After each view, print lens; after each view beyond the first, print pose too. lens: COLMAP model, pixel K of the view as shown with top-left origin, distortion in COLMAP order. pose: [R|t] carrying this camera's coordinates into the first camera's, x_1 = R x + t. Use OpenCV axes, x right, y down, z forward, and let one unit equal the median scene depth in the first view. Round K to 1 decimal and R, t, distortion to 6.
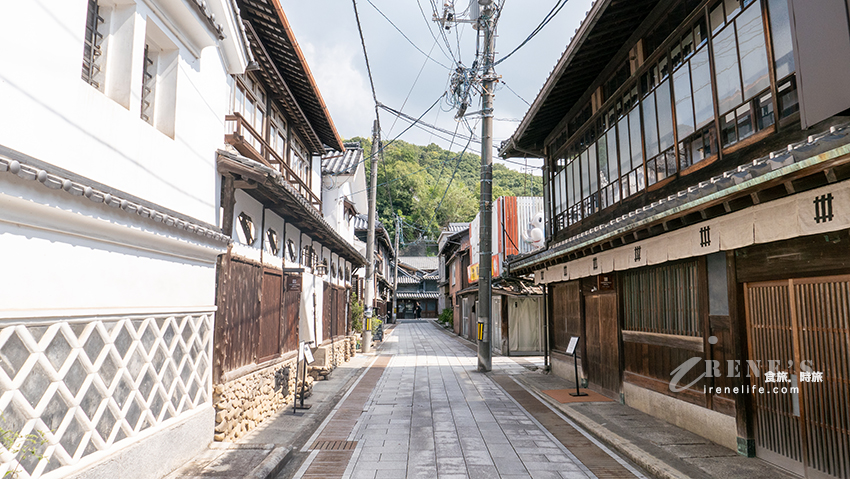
lens RADIAL K [[559.1, 0, 425.2], [0, 559.1, 238.6], [0, 0, 1]] dist [-0.024800, 0.002372]
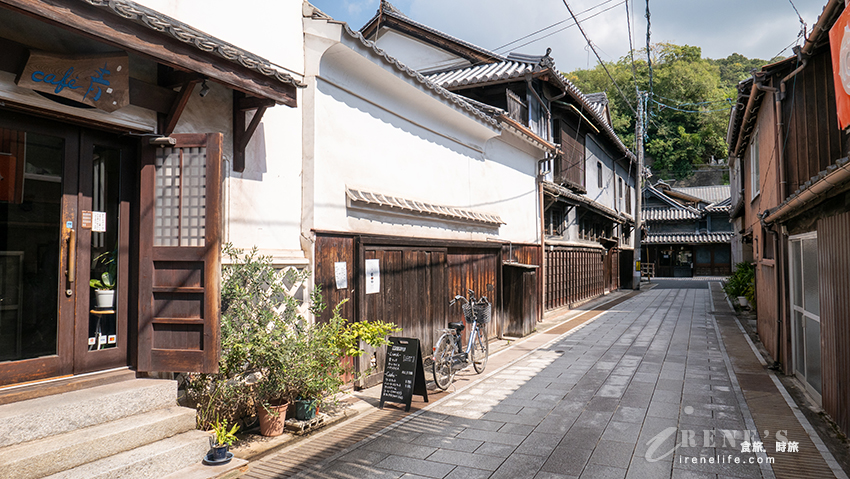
lens RADIAL K [[559.1, 0, 426.2], [0, 559.1, 235.7], [0, 0, 1]] dist [-0.024800, 0.002372]
pose [[0.876660, -0.013658, -0.480917, 0.016751], [0.055844, 0.995729, 0.073520, 0.031292], [0.477859, -0.091308, 0.873678, 0.274745]]
